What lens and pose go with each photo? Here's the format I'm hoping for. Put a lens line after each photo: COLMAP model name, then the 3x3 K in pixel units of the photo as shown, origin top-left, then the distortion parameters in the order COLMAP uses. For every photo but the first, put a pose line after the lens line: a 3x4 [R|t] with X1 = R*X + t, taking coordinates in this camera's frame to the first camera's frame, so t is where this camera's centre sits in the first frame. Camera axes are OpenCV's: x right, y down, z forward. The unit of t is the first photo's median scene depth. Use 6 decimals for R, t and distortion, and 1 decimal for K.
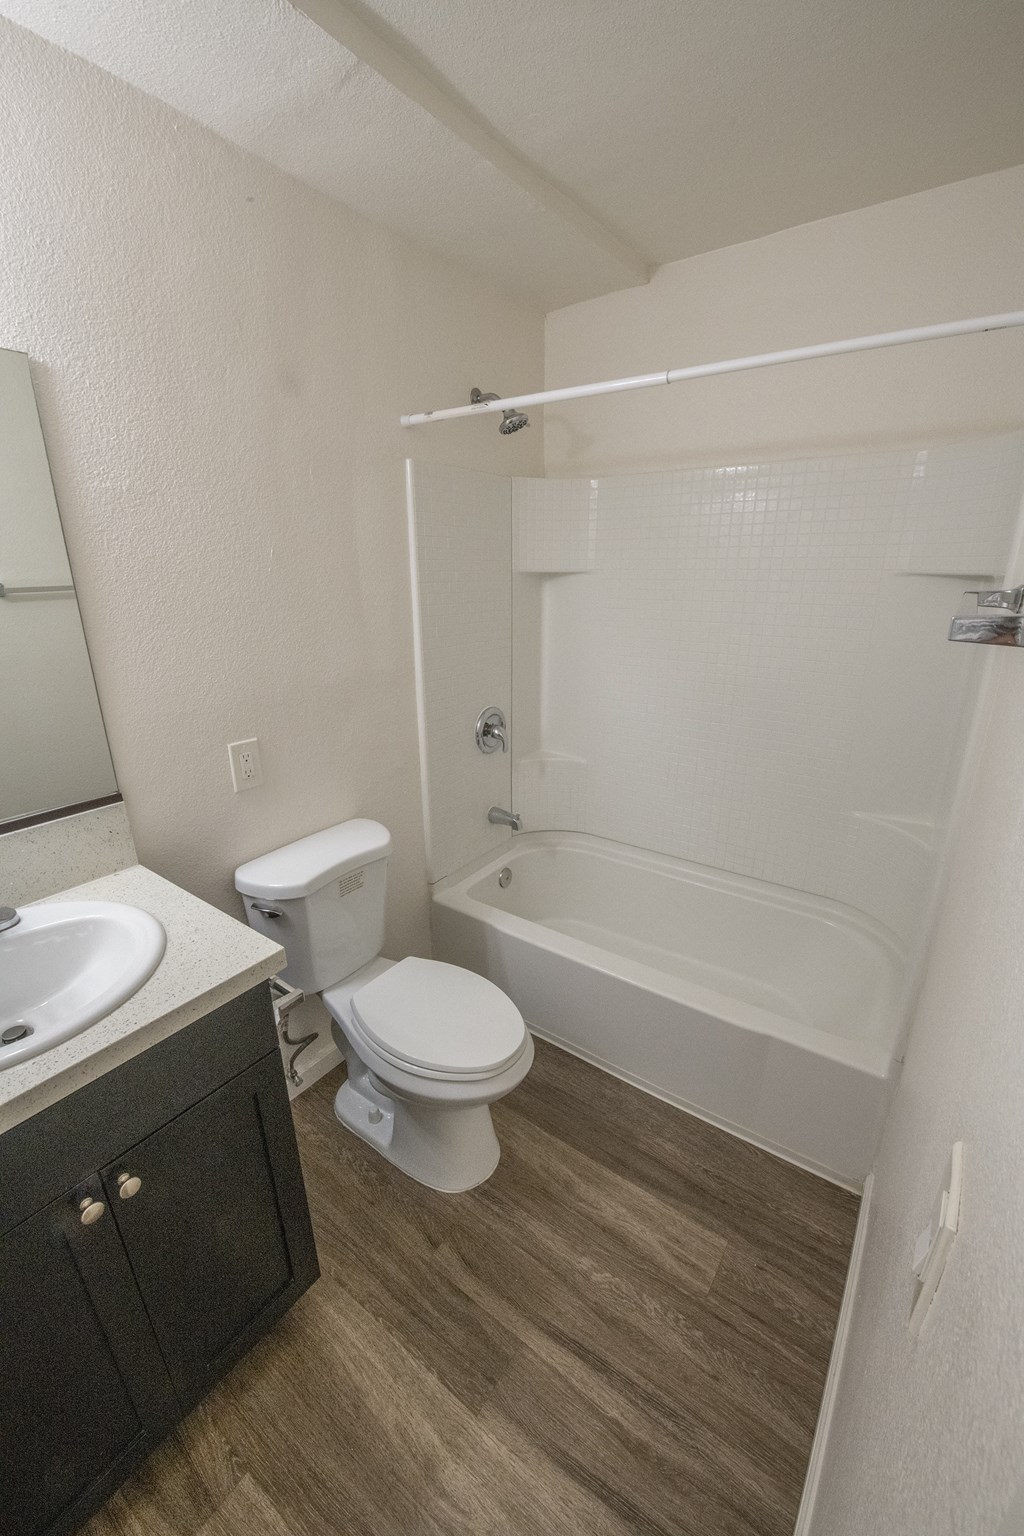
lens RADIAL K [[611.2, 0, 507.1], [0, 611.2, 777.2], [0, 0, 1]] dist [-0.020405, 0.000215]
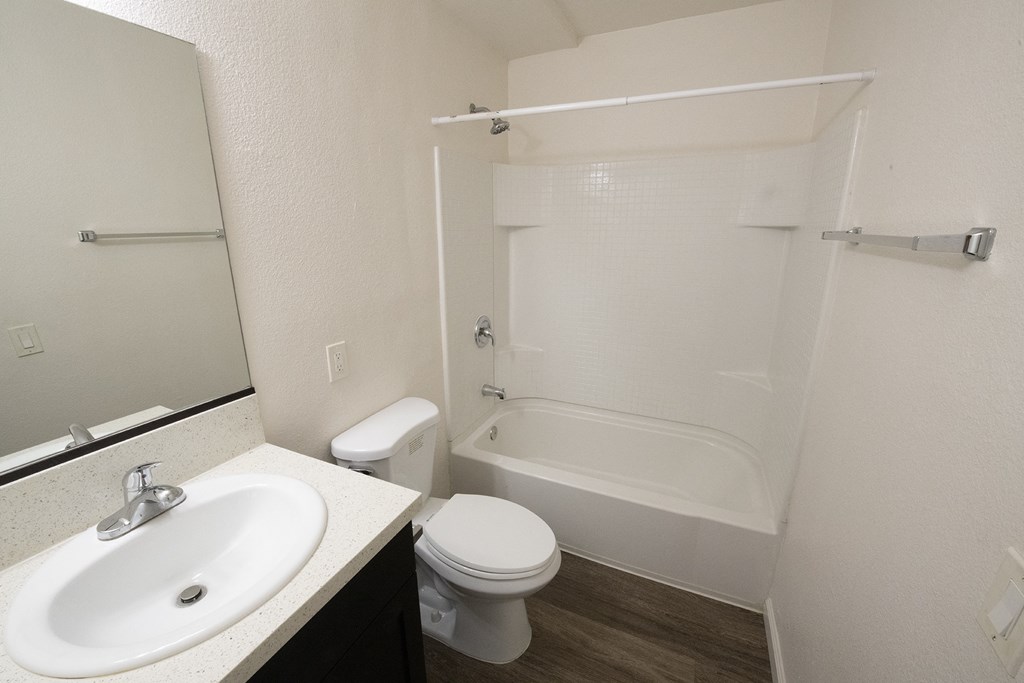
lens RADIAL K [[407.5, 0, 512.0], [0, 407.5, 341.5], [0, 0, 1]] dist [-0.020405, 0.000215]
pose [[0.980078, -0.046336, 0.193133, -0.207100], [0.058334, 0.996674, -0.056904, 0.008456], [-0.189854, 0.067037, 0.979521, 0.048153]]
